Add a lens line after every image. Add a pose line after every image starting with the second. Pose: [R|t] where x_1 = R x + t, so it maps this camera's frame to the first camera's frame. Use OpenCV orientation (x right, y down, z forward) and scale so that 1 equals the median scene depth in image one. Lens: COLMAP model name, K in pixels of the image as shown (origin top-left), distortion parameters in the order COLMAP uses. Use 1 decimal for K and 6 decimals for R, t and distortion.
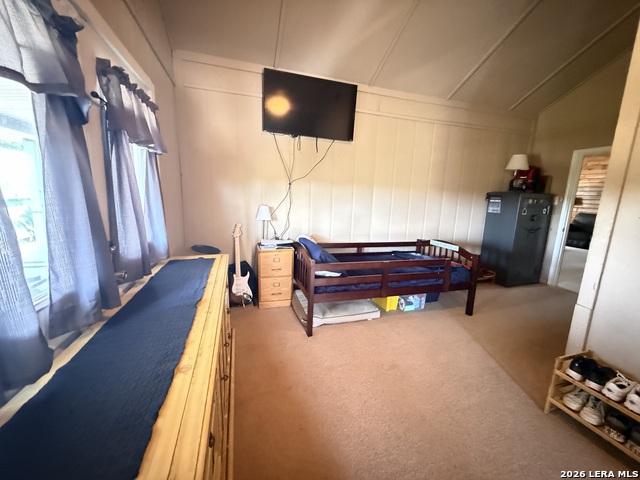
lens RADIAL K [[254.9, 0, 315.4], [0, 254.9, 241.6], [0, 0, 1]] dist [-0.004360, 0.000914]
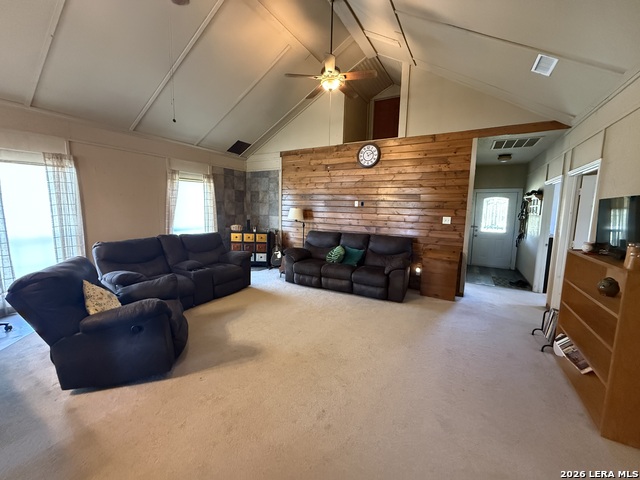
lens RADIAL K [[254.9, 0, 319.9], [0, 254.9, 239.6], [0, 0, 1]] dist [-0.004360, 0.000914]
pose [[0.734361, -0.088800, 0.672925, 0.628121], [0.126875, 0.991890, -0.007568, -0.085916], [-0.666796, 0.090935, 0.739672, 0.500830]]
